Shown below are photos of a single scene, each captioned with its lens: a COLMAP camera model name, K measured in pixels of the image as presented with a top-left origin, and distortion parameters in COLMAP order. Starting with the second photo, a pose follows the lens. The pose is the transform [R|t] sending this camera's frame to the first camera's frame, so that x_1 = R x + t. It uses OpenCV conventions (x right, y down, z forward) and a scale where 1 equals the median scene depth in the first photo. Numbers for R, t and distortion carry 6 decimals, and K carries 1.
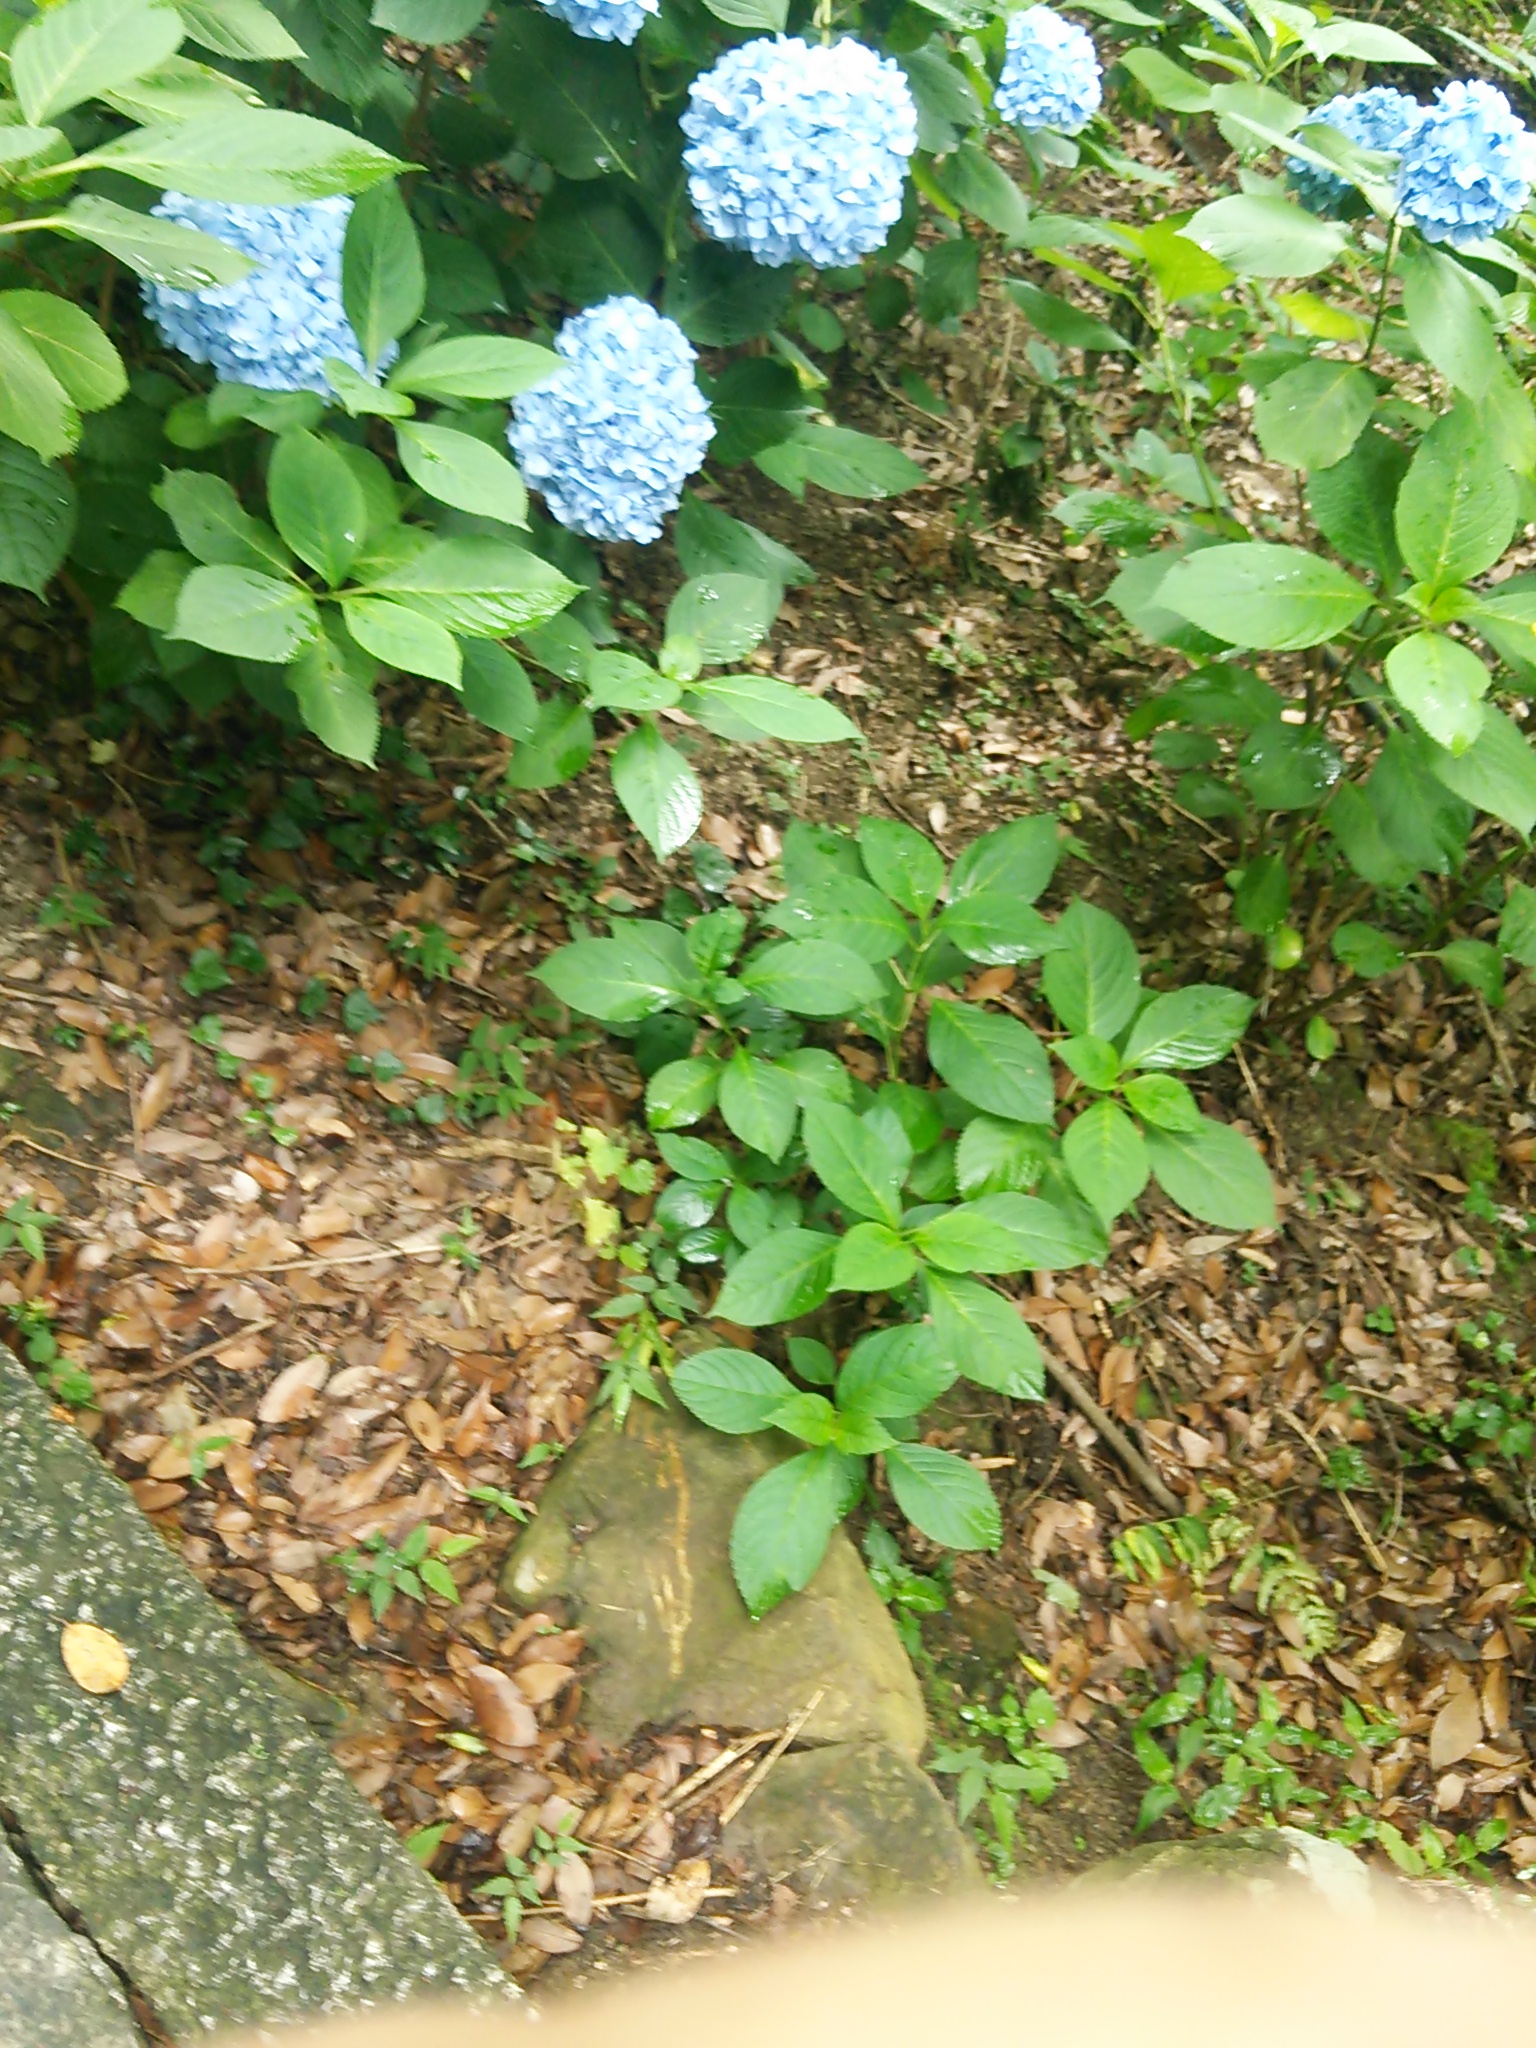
lens RADIAL K [[1857.4, 0, 768.0], [0, 1857.4, 1024.0], [0, 0, 1]] dist [0.248075, -0.550947]
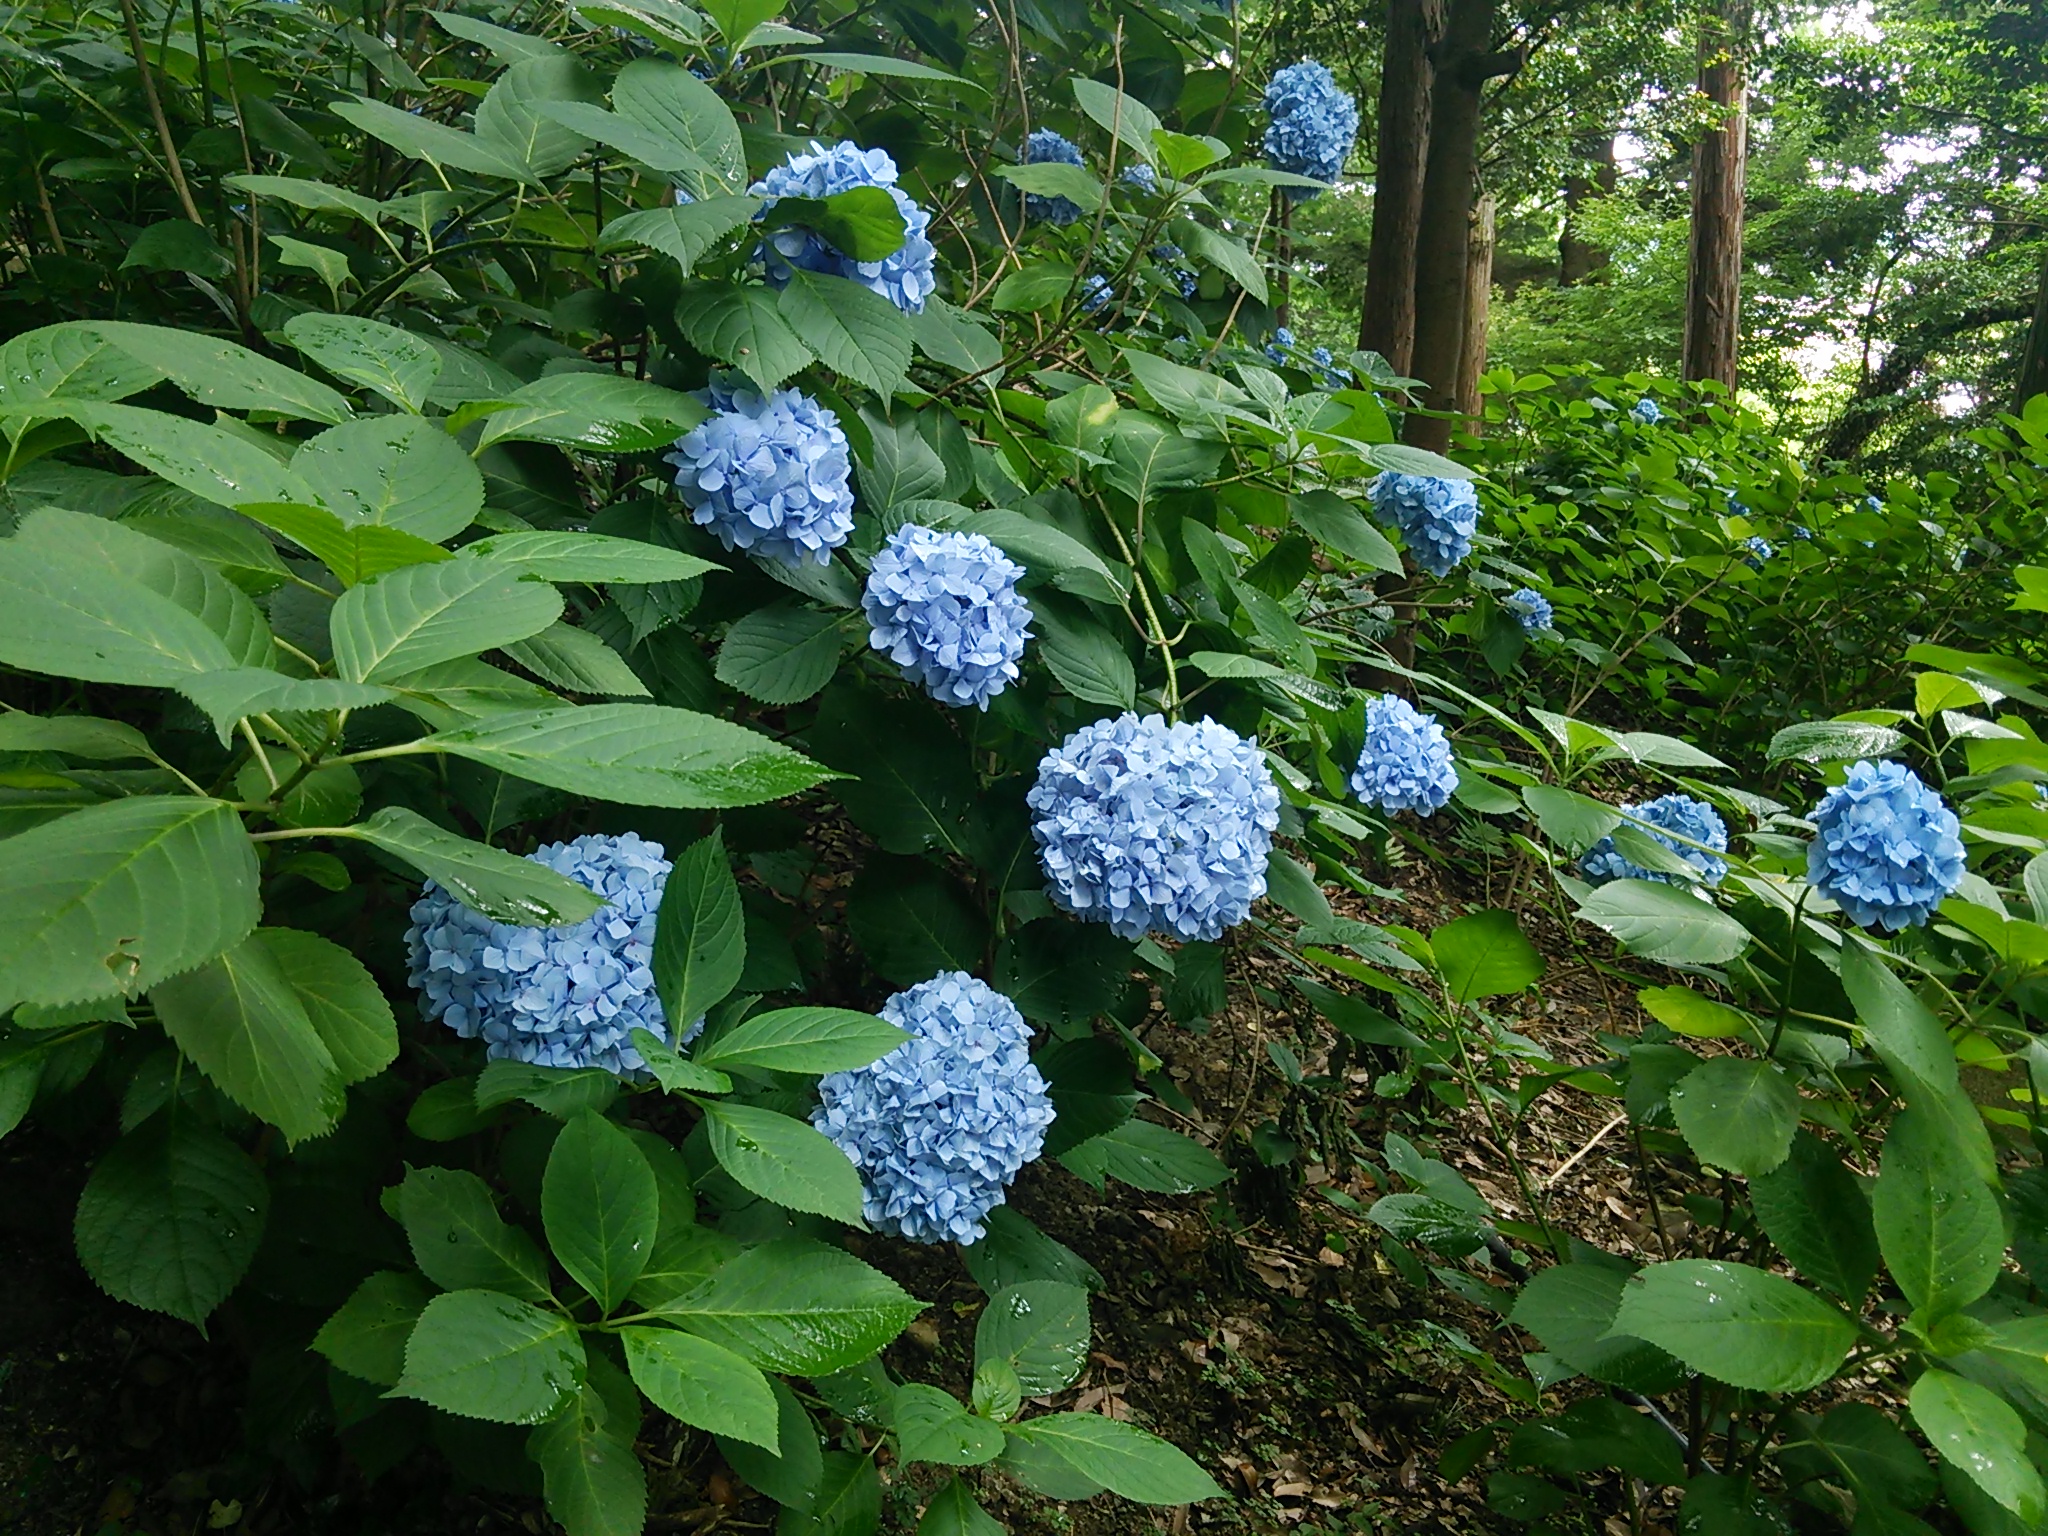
lens RADIAL K [[1857.4, 0, 1024.0], [0, 1857.4, 768.0], [0, 0, 1]] dist [0.248075, -0.550947]
pose [[0.998721, 0.015455, 0.048139, -0.086720], [0.009331, 0.879436, -0.475926, -0.050067], [-0.049691, 0.475767, 0.878167, 0.187613]]
